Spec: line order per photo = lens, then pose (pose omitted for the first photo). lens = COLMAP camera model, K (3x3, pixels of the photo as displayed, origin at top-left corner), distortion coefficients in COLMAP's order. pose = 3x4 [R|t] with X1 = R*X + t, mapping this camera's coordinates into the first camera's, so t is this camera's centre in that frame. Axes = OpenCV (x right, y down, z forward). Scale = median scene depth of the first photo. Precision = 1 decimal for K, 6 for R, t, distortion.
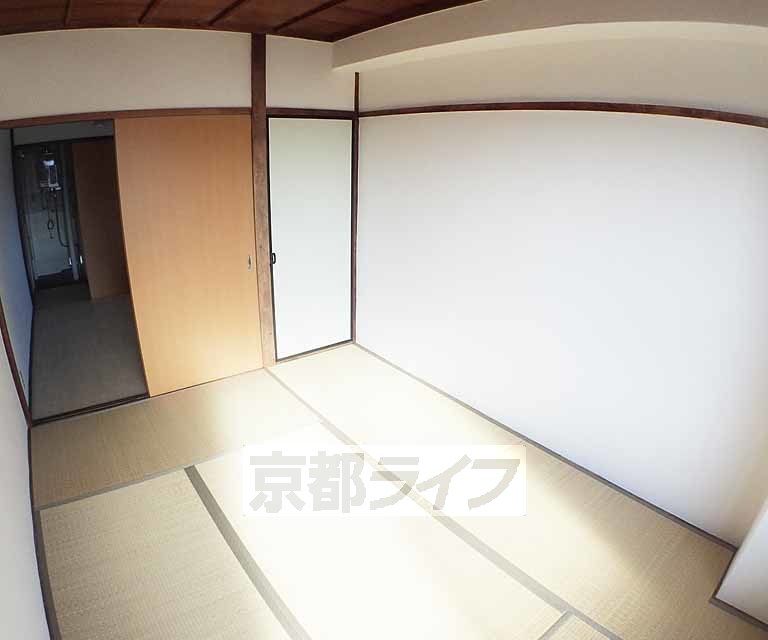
lens RADIAL K [[512.7, 0, 384.0], [0, 512.7, 320.0], [0, 0, 1]] dist [-0.150785, 0.002358]
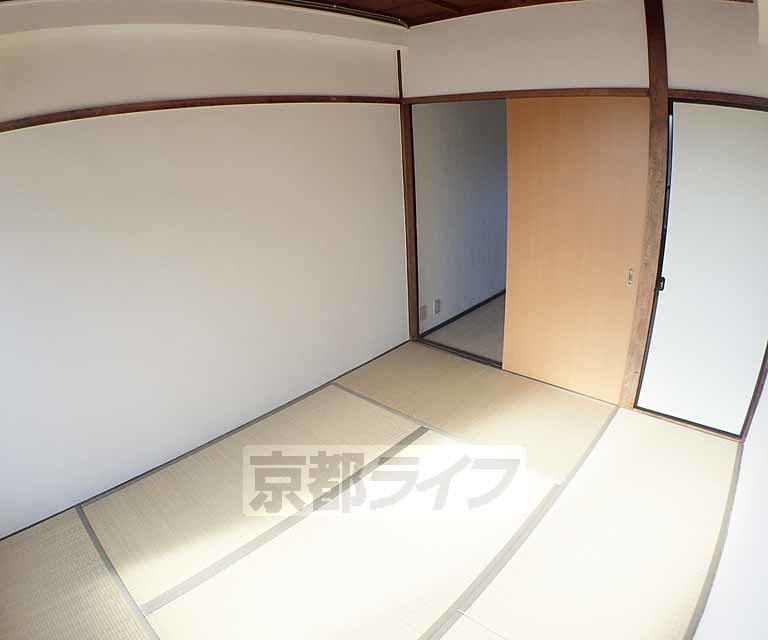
lens RADIAL K [[512.7, 0, 384.0], [0, 512.7, 320.0], [0, 0, 1]] dist [-0.150785, 0.002358]
pose [[0.222724, 0.345691, -0.911533, 0.444319], [-0.309837, 0.911640, 0.270026, -0.161898], [0.924335, 0.222285, 0.310152, 0.450860]]
